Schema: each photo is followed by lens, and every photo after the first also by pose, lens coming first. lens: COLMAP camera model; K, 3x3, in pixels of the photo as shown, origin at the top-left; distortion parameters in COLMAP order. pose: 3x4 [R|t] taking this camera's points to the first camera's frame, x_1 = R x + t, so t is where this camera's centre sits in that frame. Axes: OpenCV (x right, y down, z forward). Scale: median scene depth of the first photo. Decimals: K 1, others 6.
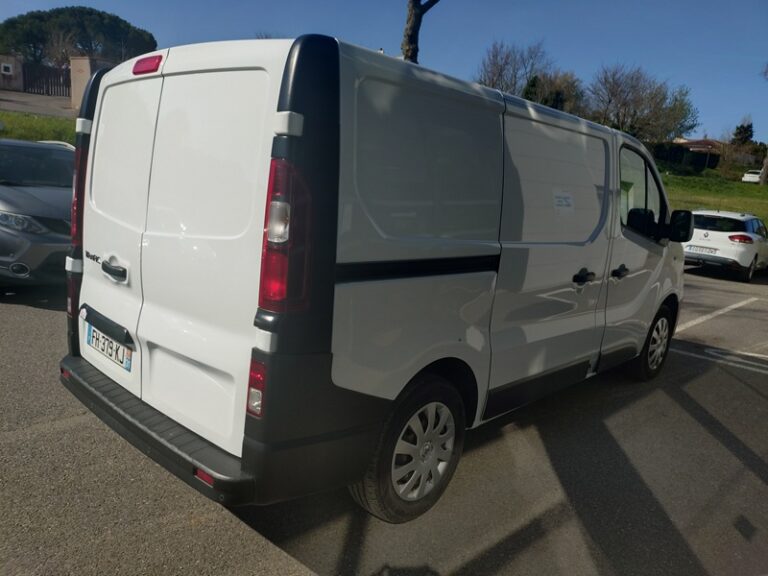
lens RADIAL K [[619.7, 0, 384.0], [0, 619.7, 288.0], [0, 0, 1]] dist [-0.008774, -0.006489]
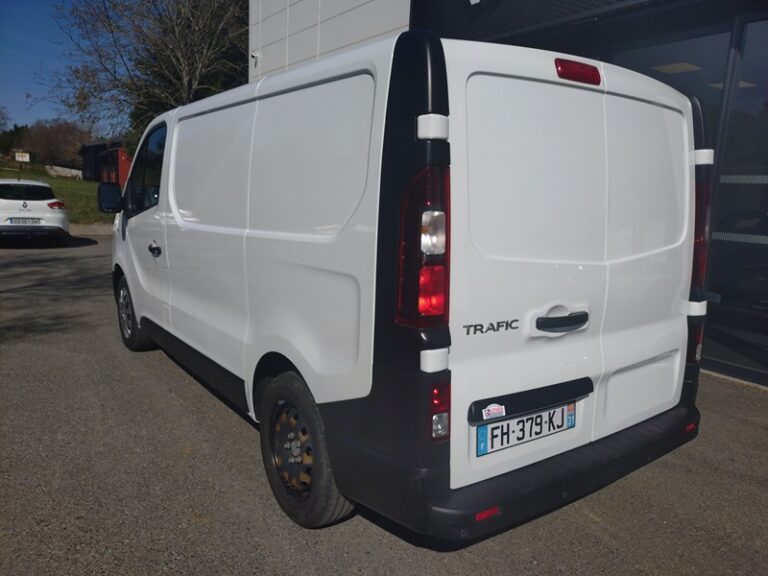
lens RADIAL K [[619.7, 0, 384.0], [0, 619.7, 288.0], [0, 0, 1]] dist [-0.008774, -0.006489]
pose [[0.233805, -0.205104, 0.950404, -0.296112], [0.136642, 0.974727, 0.176738, -0.054262], [-0.962634, 0.088543, 0.255922, 0.229984]]
